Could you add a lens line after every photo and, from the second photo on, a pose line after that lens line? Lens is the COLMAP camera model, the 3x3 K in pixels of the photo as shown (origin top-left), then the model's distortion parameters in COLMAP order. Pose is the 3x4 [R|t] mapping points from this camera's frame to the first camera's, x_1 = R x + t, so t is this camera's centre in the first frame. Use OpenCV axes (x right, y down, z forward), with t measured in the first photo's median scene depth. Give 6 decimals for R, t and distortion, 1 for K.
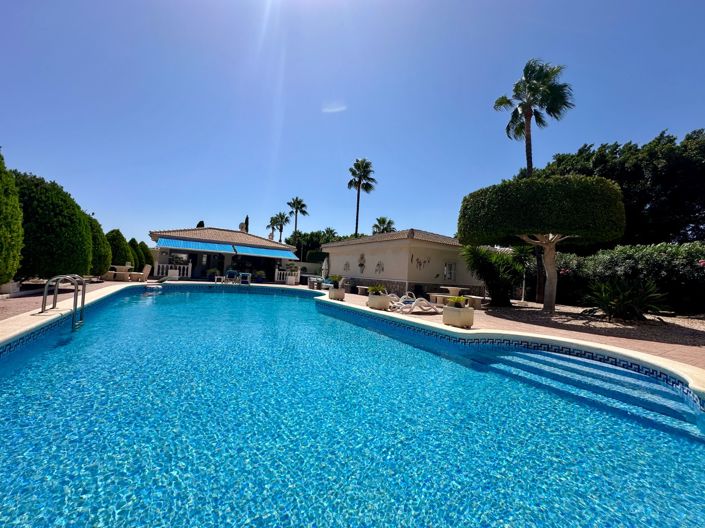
lens RADIAL K [[282.1, 0, 351.6], [0, 282.1, 257.1], [0, 0, 1]] dist [0.000982, 0.000729]
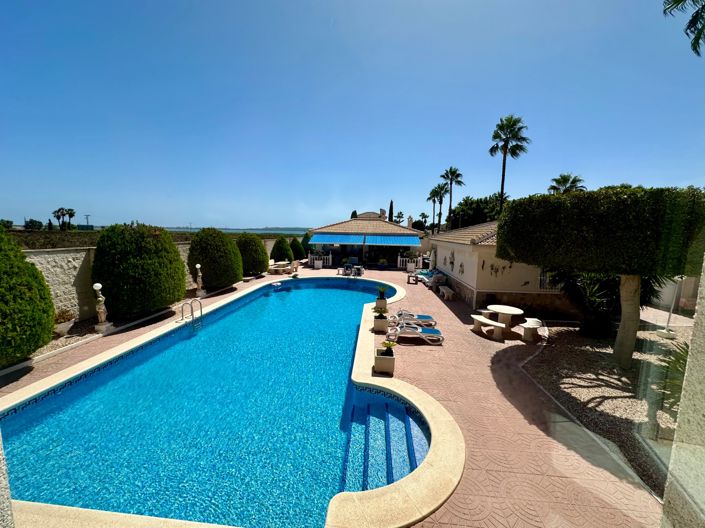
lens RADIAL K [[282.1, 0, 351.9], [0, 282.1, 268.5], [0, 0, 1]] dist [0.000982, 0.000729]
pose [[0.801703, 0.035332, -0.596678, 0.136736], [0.065657, 0.987005, 0.146663, -0.047377], [0.594106, -0.156756, 0.788965, 0.013054]]
